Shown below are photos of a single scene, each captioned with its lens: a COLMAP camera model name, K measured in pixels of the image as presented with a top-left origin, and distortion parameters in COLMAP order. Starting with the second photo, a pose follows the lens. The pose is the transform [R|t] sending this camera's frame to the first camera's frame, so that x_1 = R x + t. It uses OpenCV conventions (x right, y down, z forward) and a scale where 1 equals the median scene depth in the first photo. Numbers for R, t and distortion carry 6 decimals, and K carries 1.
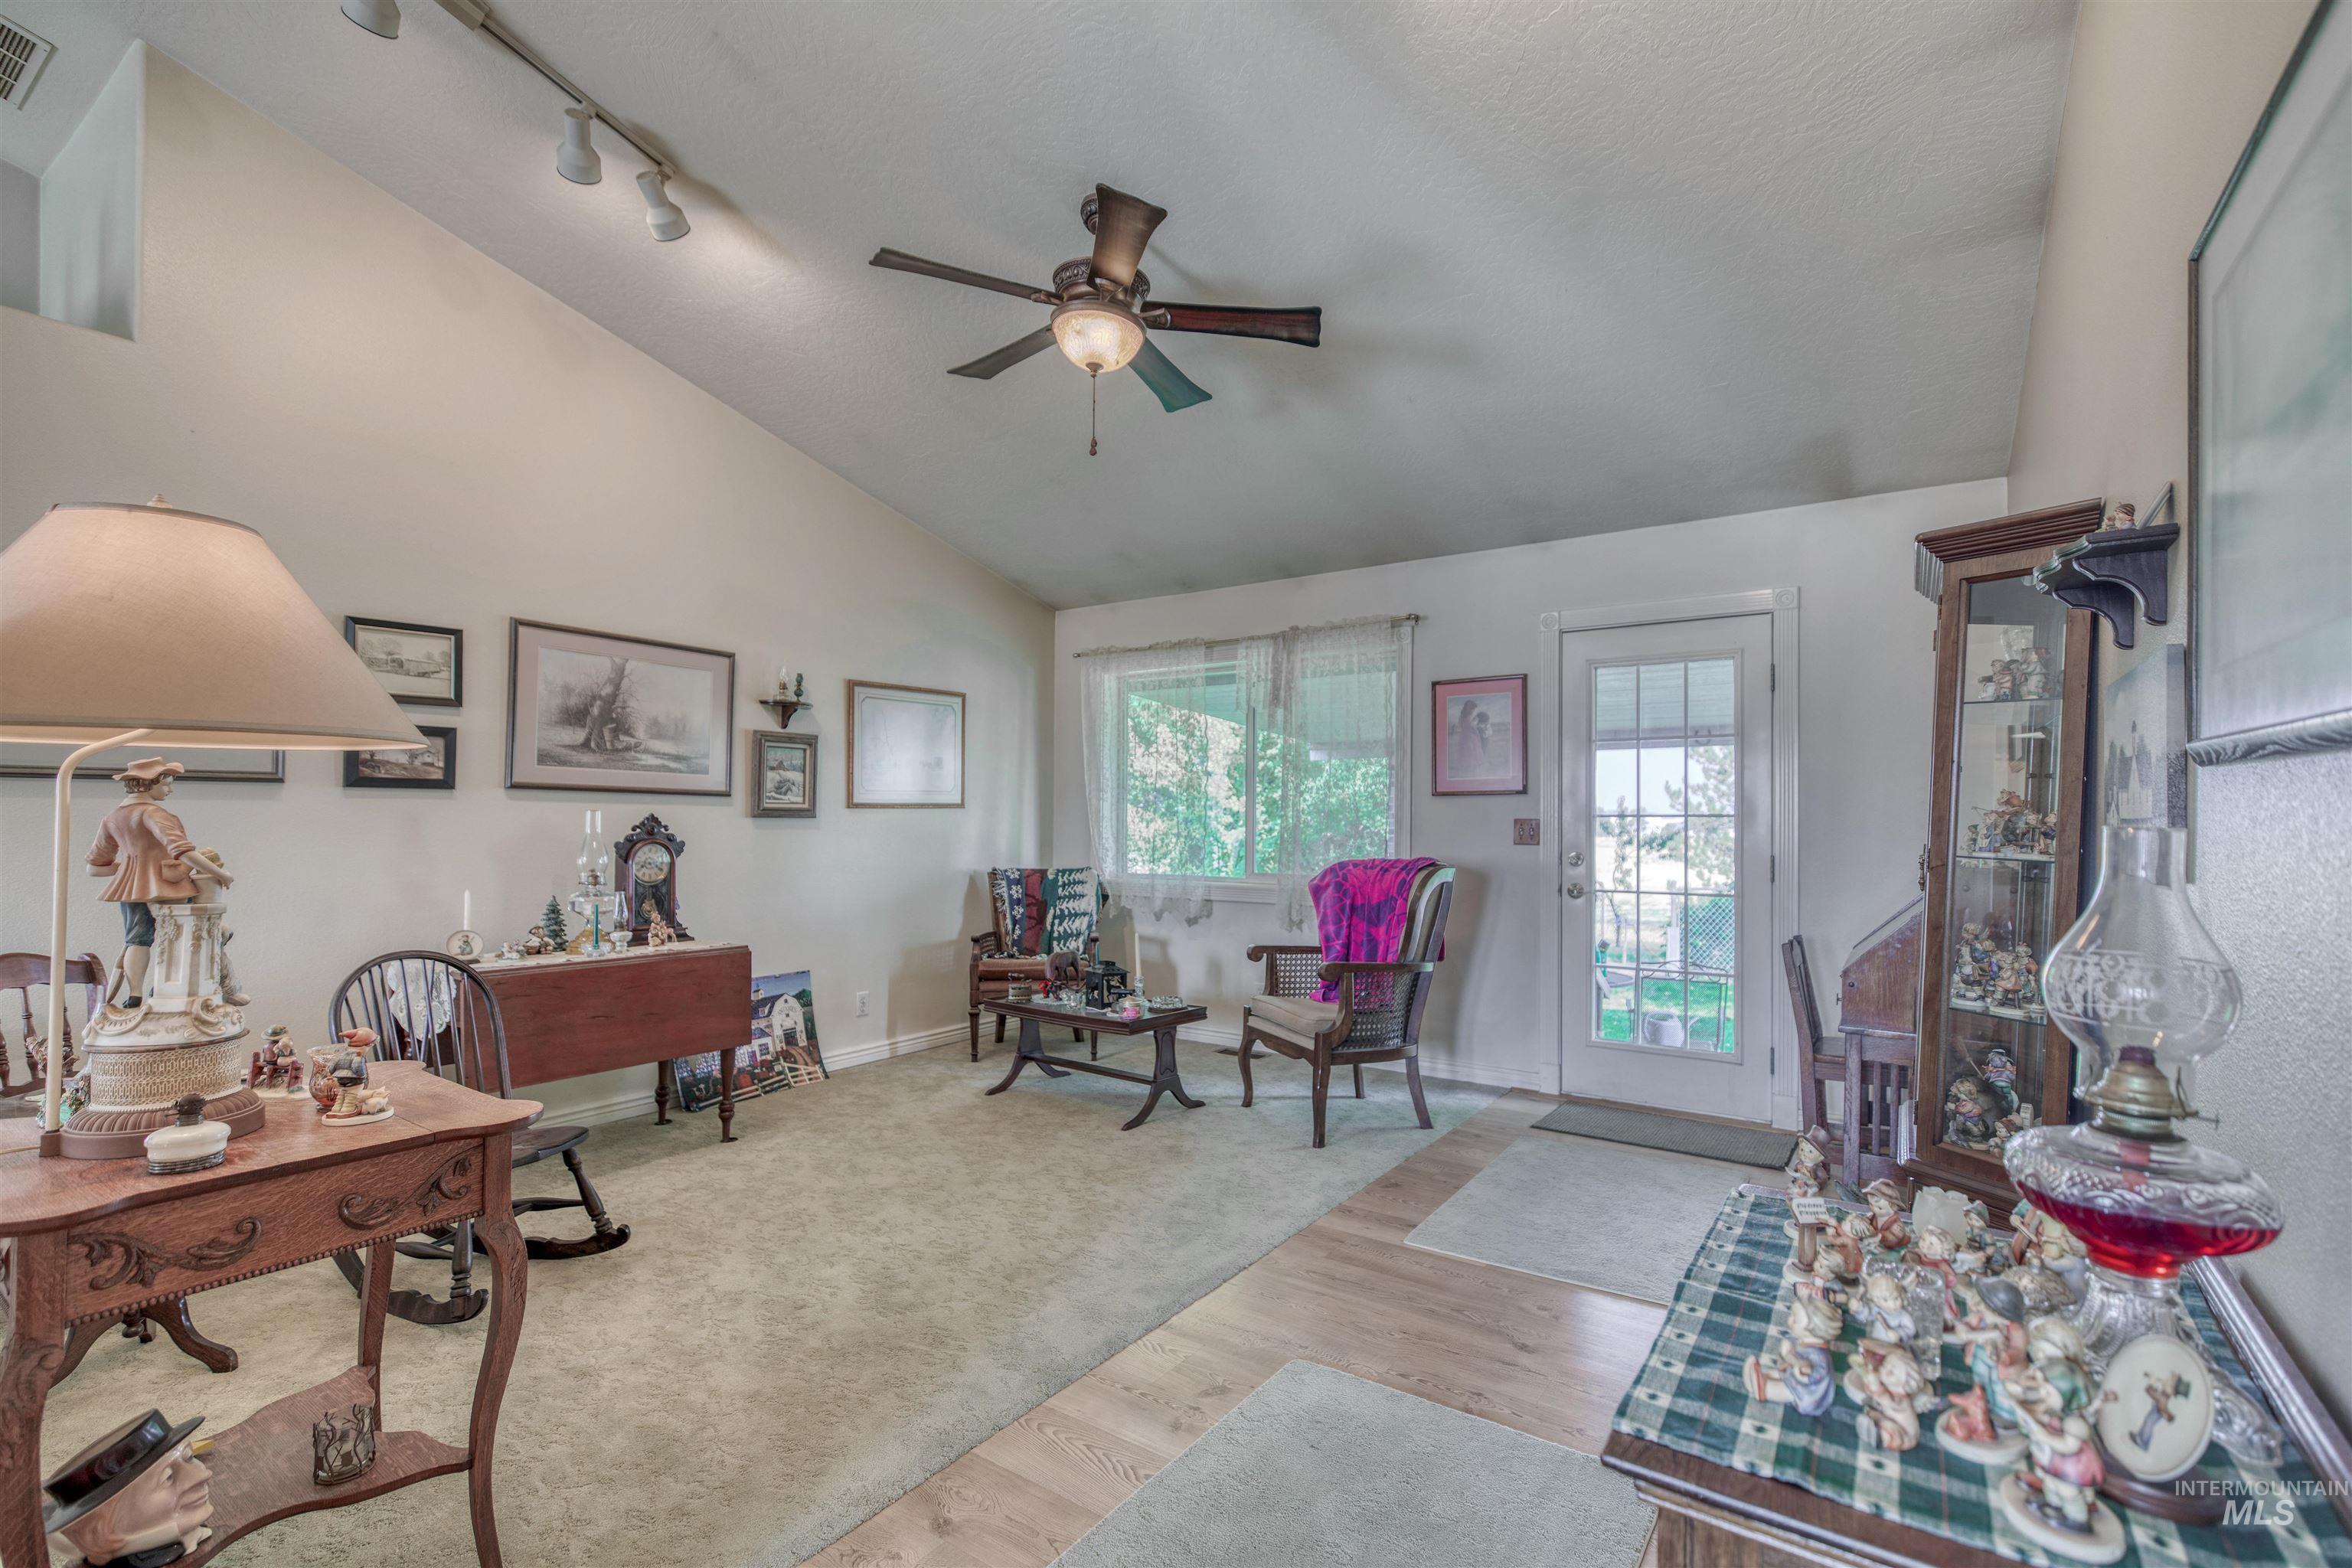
lens RADIAL K [[1065.6, 0, 1181.3], [0, 1065.6, 812.5], [0, 0, 1]] dist [0.003814, 0.000069]
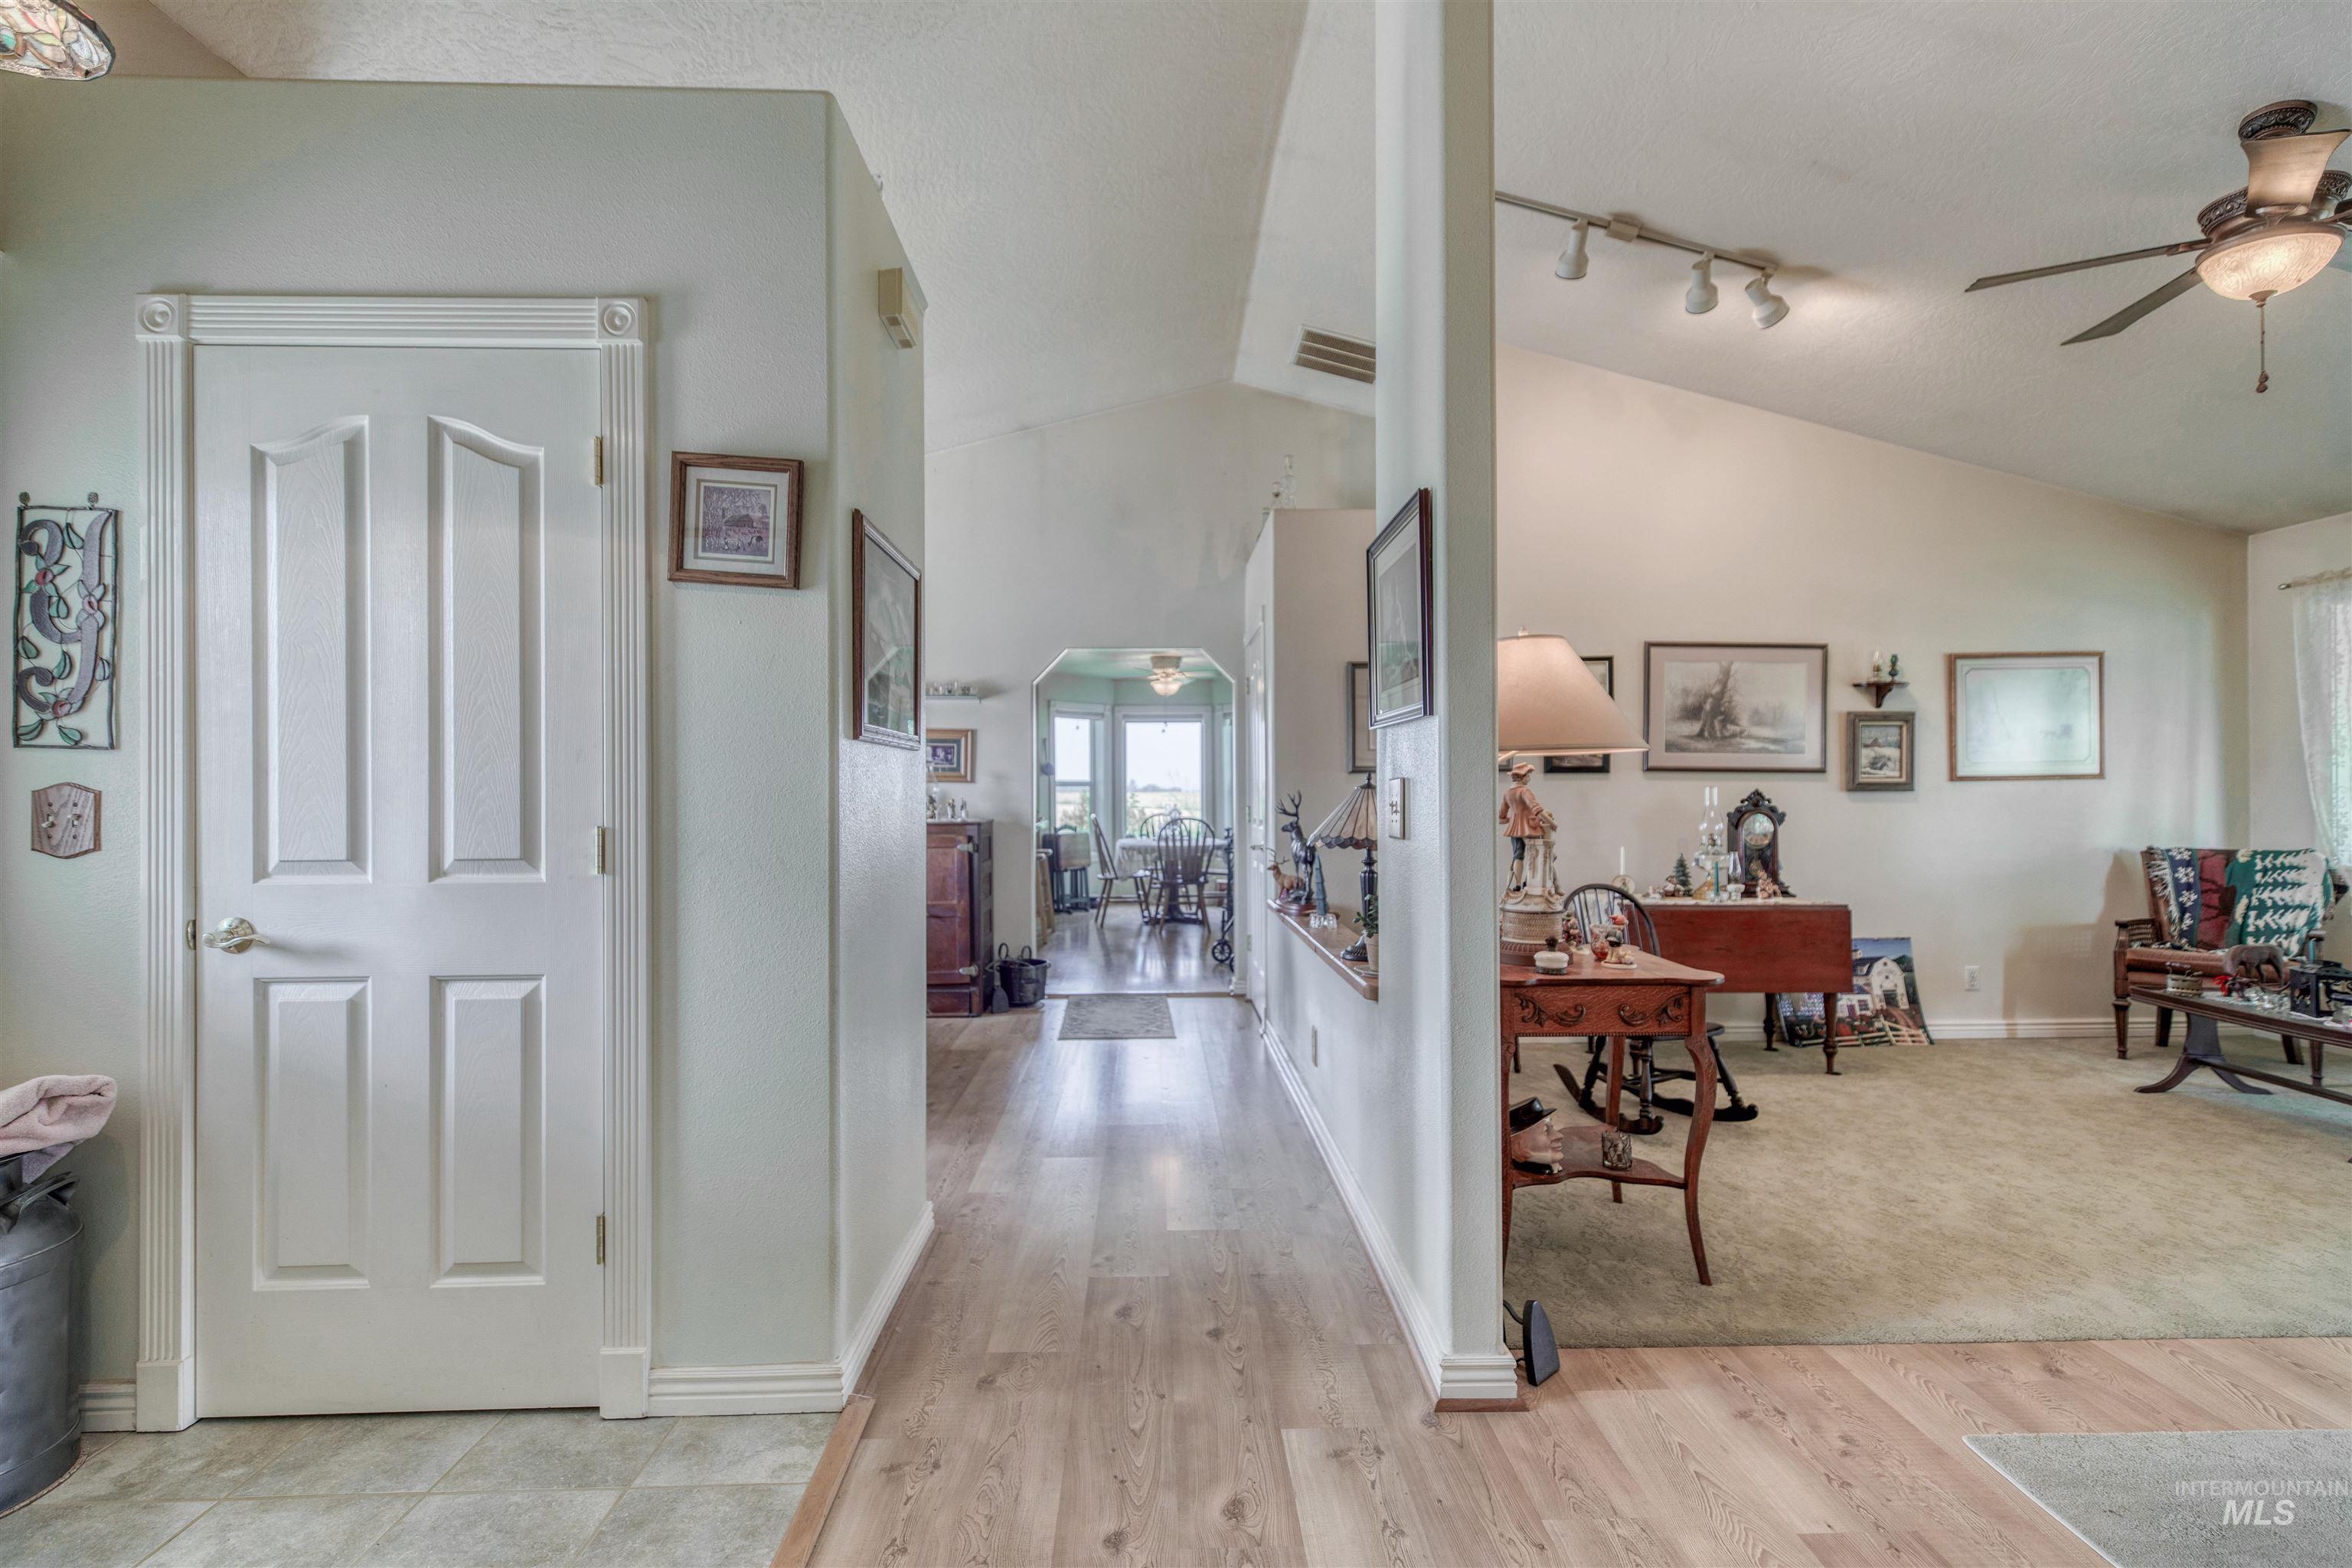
lens RADIAL K [[1057.4, 0, 1174.7], [0, 1057.4, 786.1], [0, 0, 1]] dist [0.004795, -0.000254]
pose [[0.593138, -0.013983, -0.804980, 0.072574], [0.012403, 0.999889, -0.008230, -0.000524], [0.805005, -0.005103, 0.593245, -0.229059]]
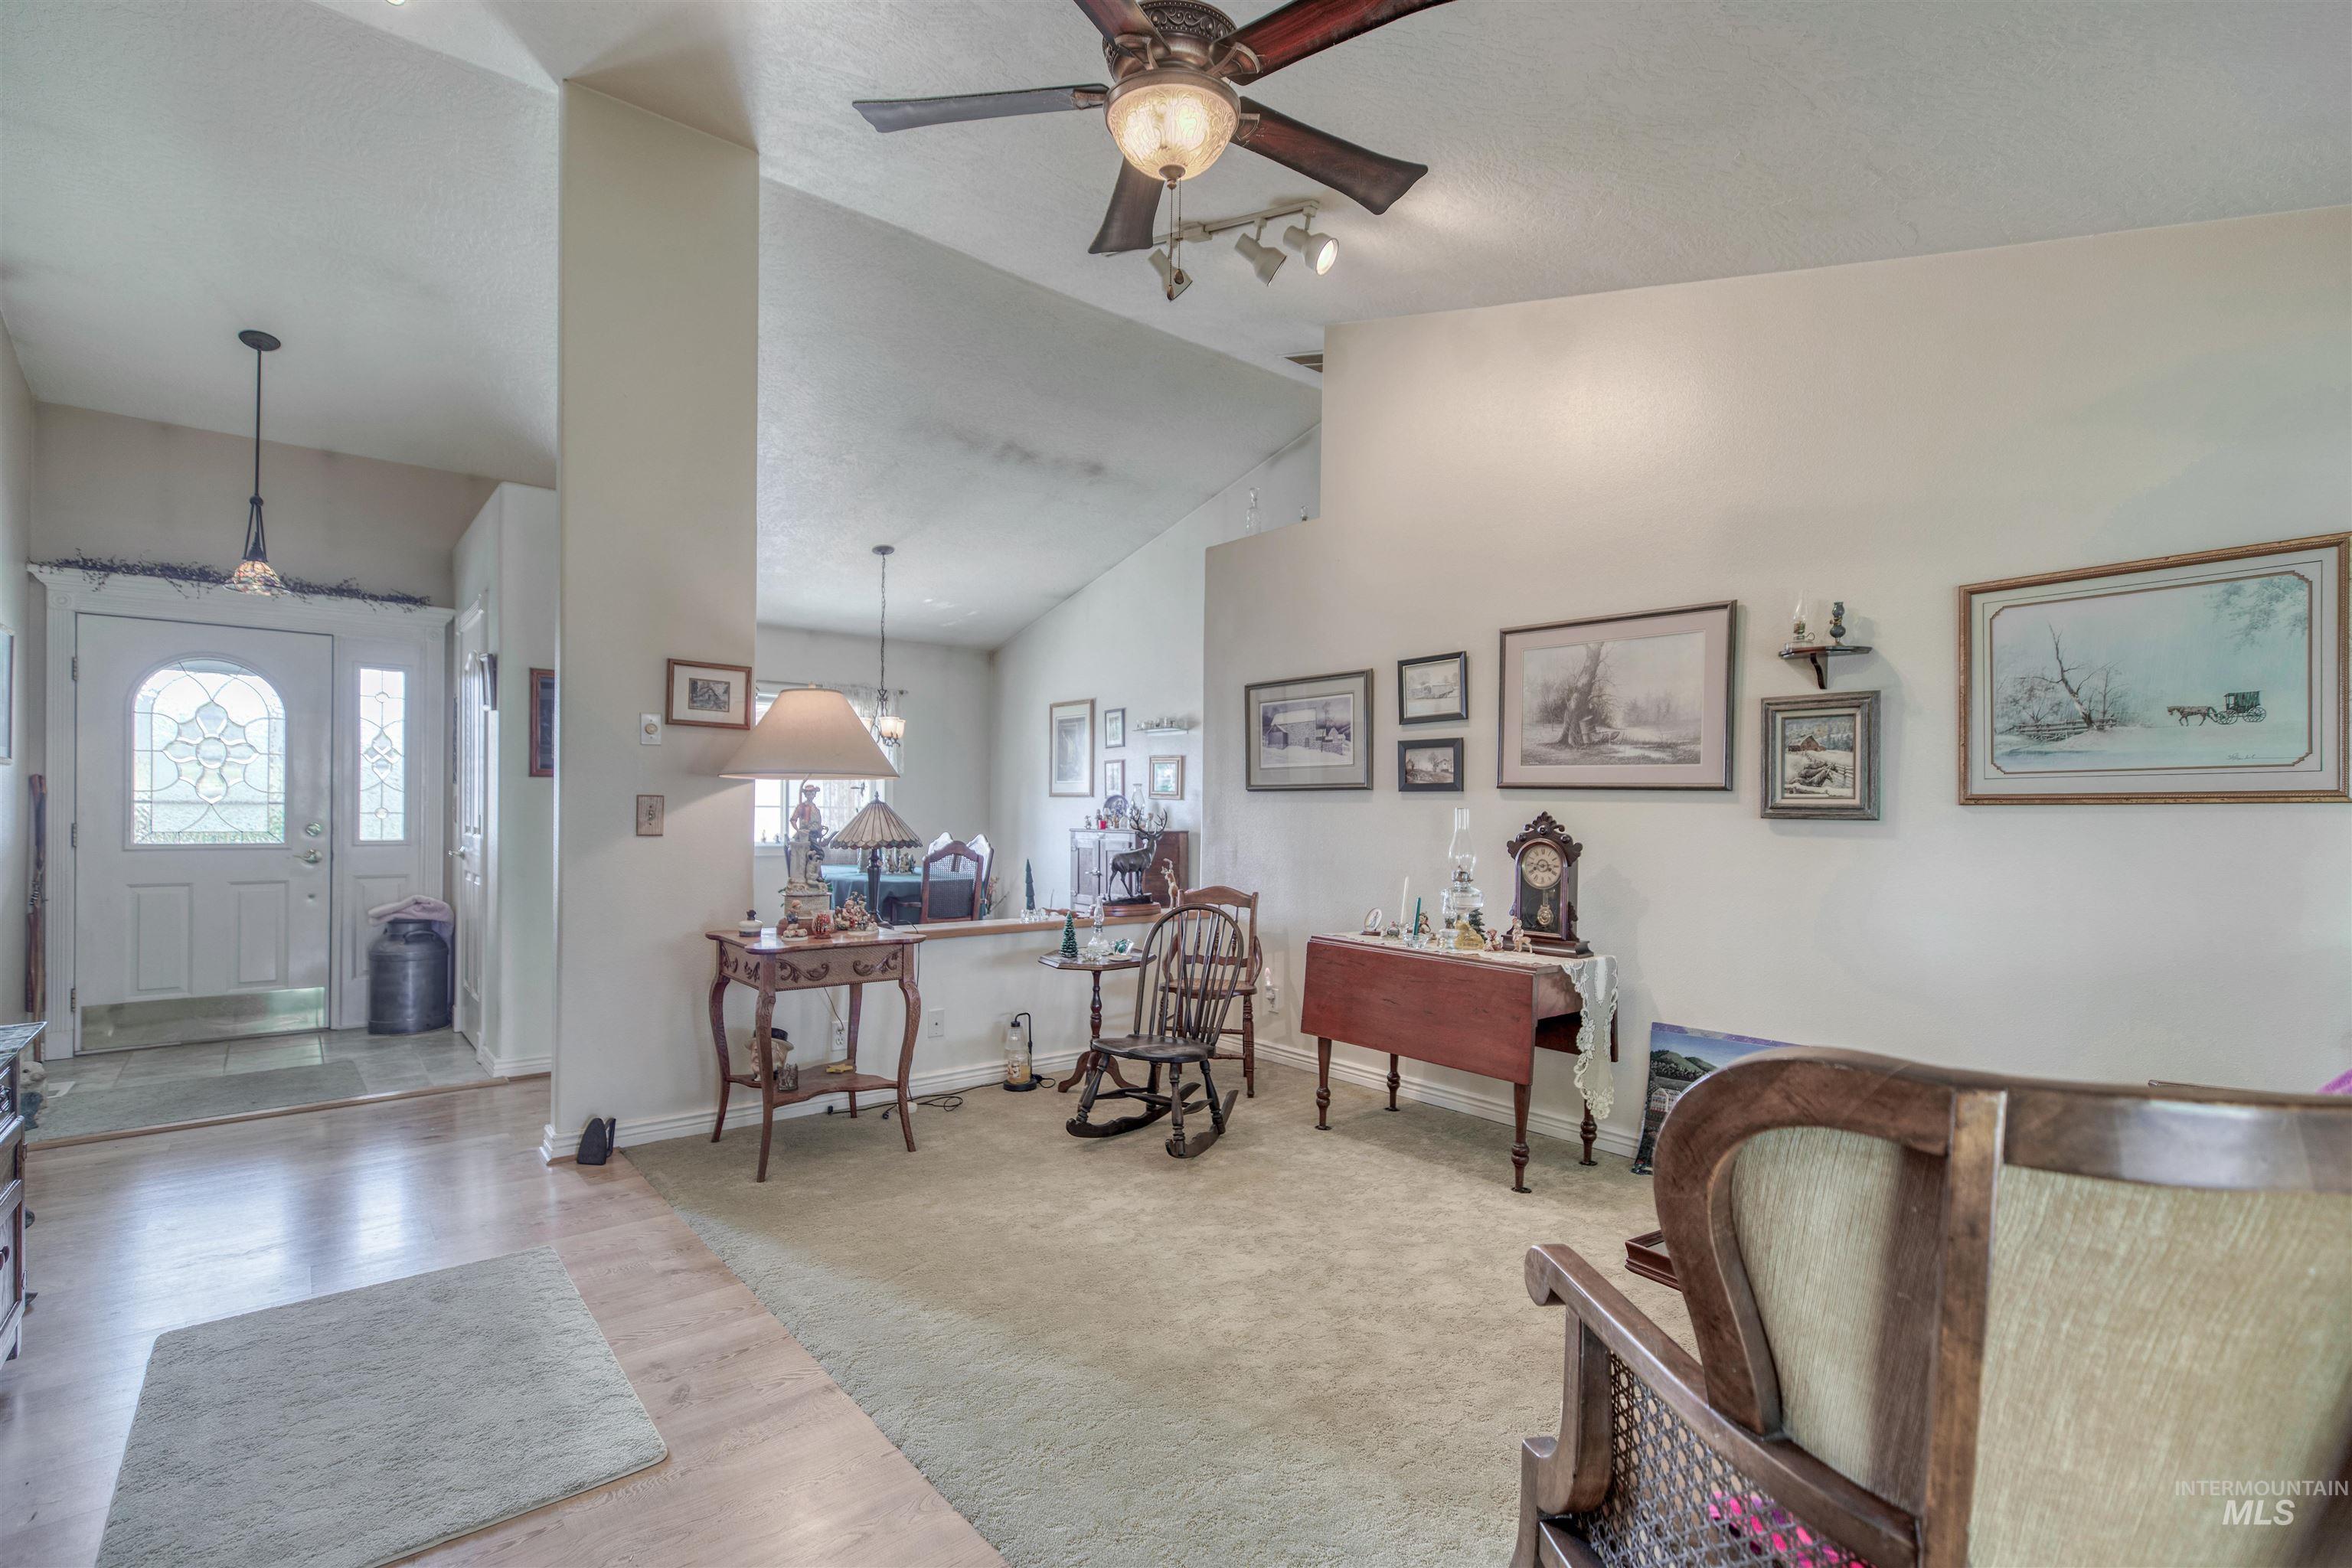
lens RADIAL K [[1079.8, 0, 1184.7], [0, 1079.8, 803.4], [0, 0, 1]] dist [0.001642, -0.000177]
pose [[-0.270509, -0.012408, -0.962637, 0.469358], [-0.006296, 0.999918, -0.011120, 0.005767], [0.962697, 0.003053, -0.270565, 0.928271]]
